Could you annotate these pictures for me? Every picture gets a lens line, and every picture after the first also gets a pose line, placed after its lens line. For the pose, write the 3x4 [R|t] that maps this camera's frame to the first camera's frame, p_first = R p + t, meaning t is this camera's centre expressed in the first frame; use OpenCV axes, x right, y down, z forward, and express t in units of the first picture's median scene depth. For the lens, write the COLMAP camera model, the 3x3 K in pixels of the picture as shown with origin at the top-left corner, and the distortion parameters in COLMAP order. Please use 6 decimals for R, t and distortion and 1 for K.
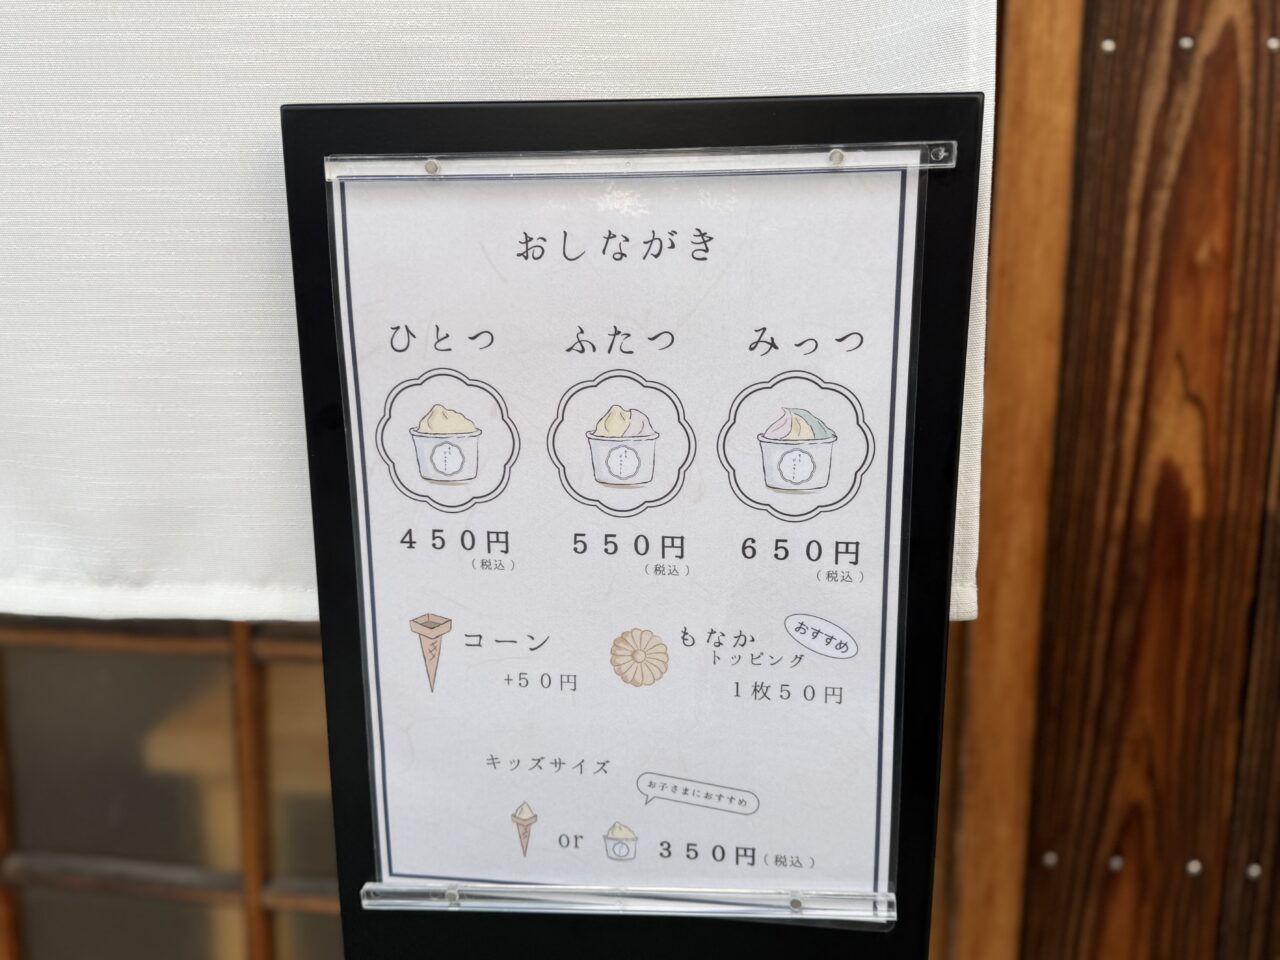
lens RADIAL K [[912.1, 0, 639.4], [0, 912.1, 496.2], [0, 0, 1]] dist [0.009533, -0.001458]
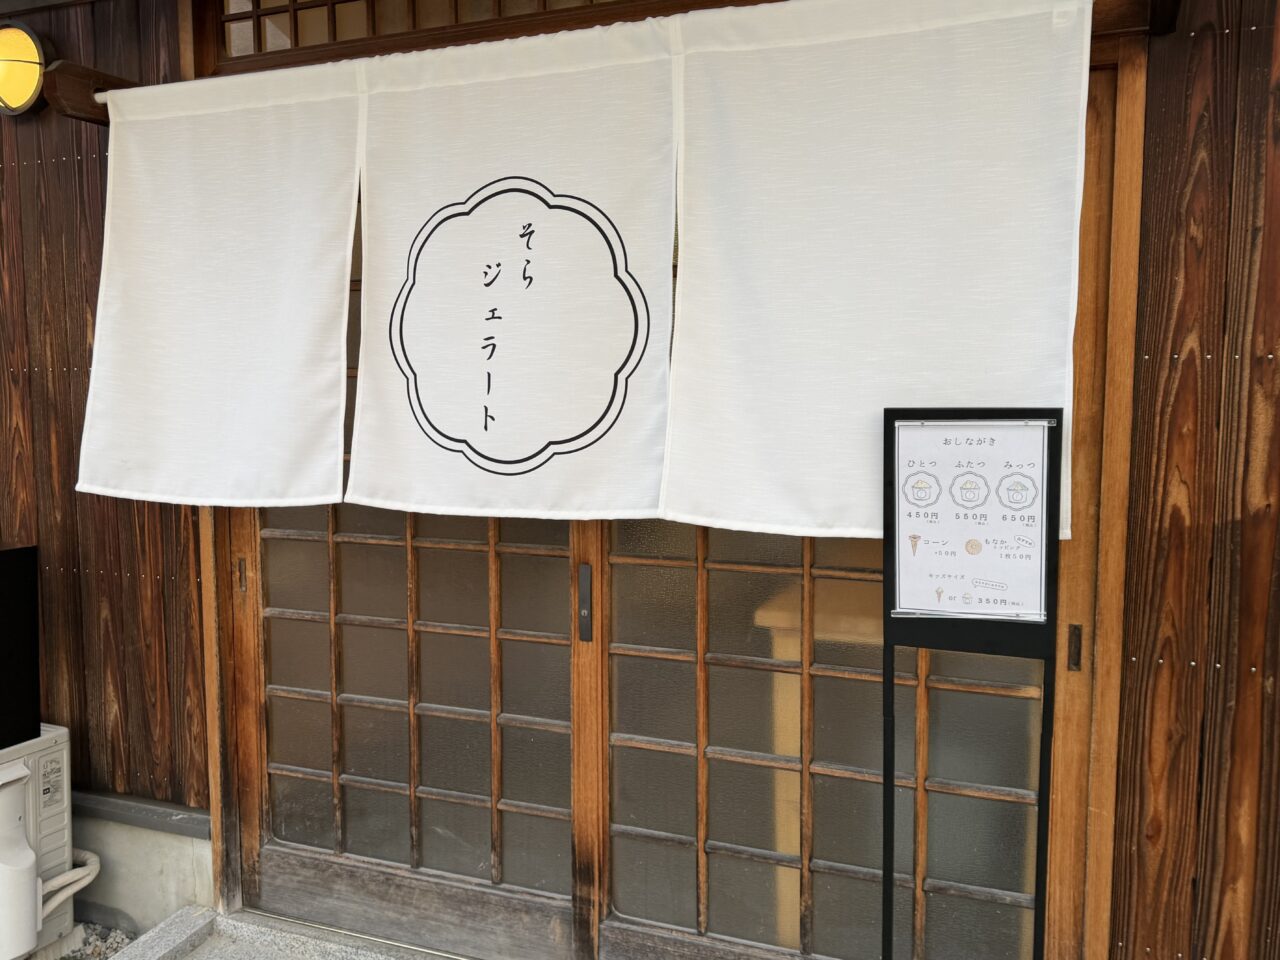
lens RADIAL K [[912.1, 0, 639.4], [0, 912.1, 496.2], [0, 0, 1]] dist [0.009533, -0.001458]
pose [[0.959227, 0.014731, -0.282252, -0.182023], [-0.041496, 0.995159, -0.089085, 0.250449], [0.279574, 0.097165, 0.955195, -2.094960]]
